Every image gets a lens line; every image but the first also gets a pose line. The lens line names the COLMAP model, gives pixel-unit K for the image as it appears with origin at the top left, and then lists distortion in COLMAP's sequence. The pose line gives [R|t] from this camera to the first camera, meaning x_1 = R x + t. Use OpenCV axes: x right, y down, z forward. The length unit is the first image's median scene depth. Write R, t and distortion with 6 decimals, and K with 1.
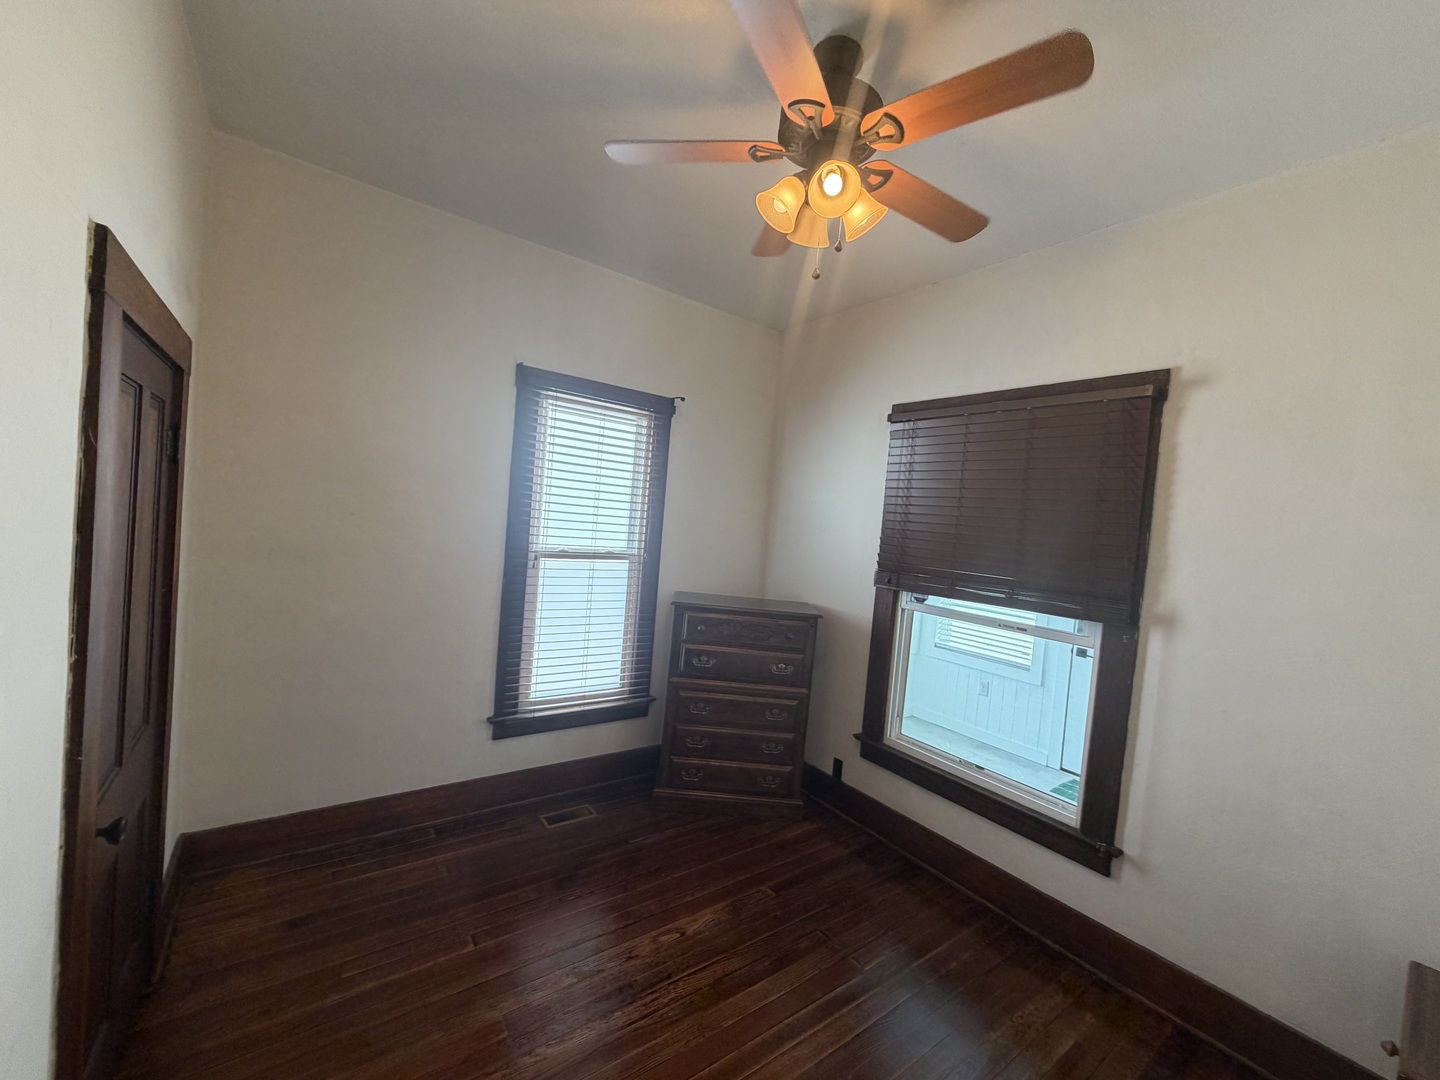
lens RADIAL K [[572.2, 0, 717.4], [0, 572.2, 539.7], [0, 0, 1]] dist [-0.001002, 0.000050]
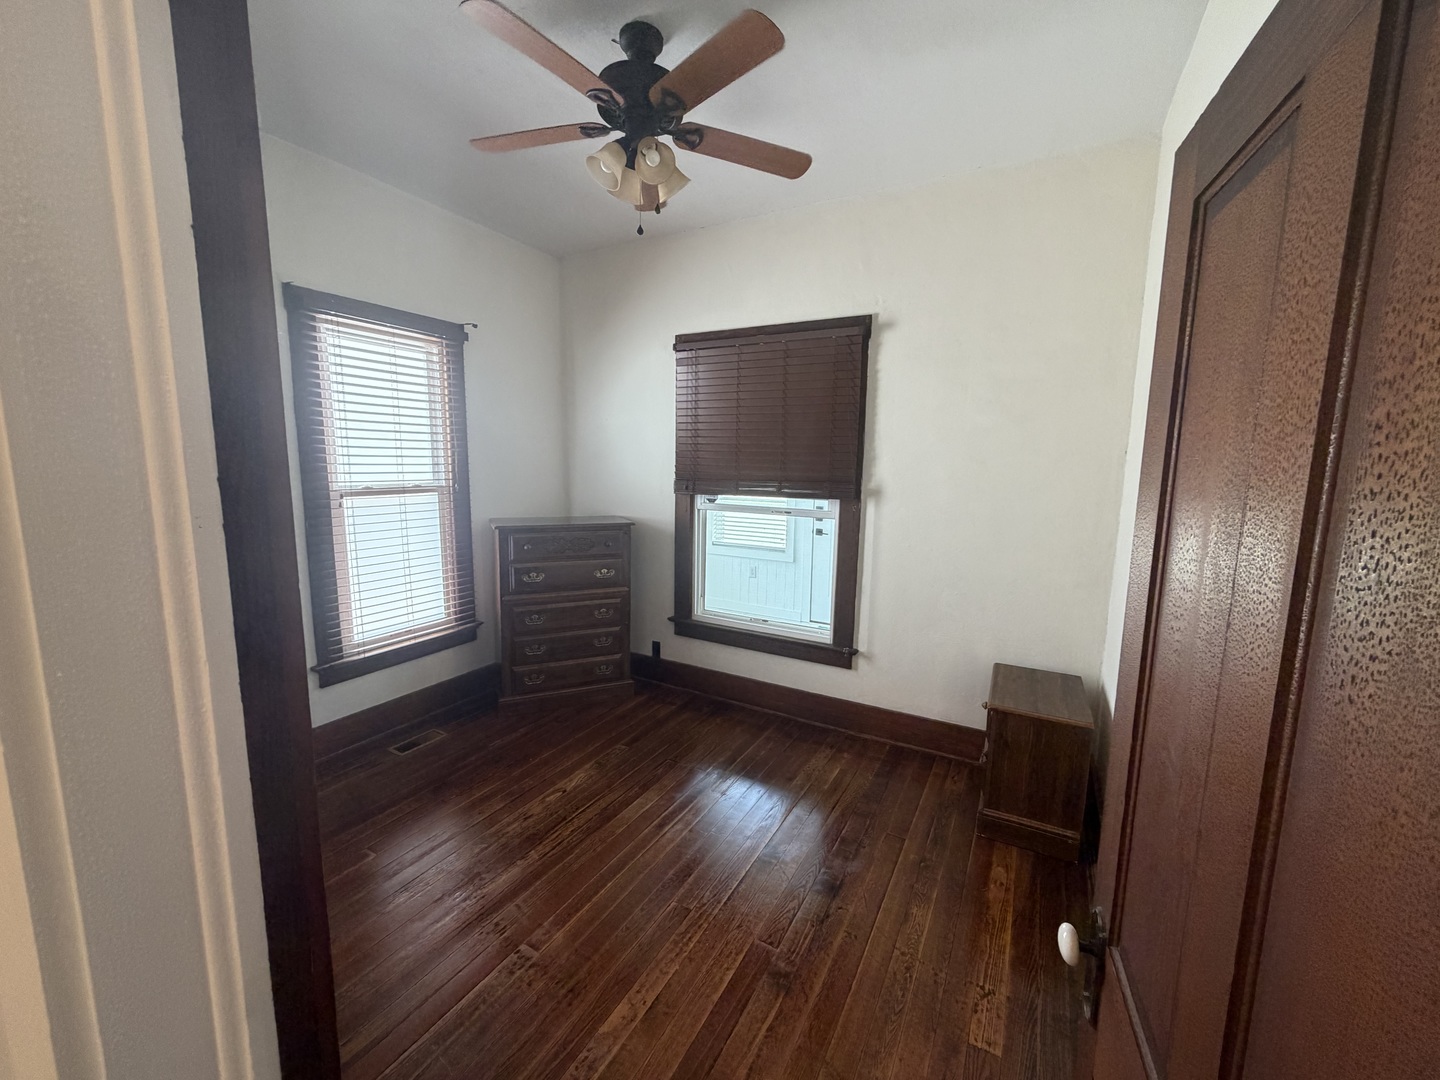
lens RADIAL K [[572.2, 0, 717.4], [0, 572.2, 539.7], [0, 0, 1]] dist [-0.001002, 0.000050]
pose [[0.909237, -0.127221, 0.396363, -0.127339], [0.075578, 0.986781, 0.143356, 0.012472], [-0.409361, -0.100388, 0.906833, -0.123770]]
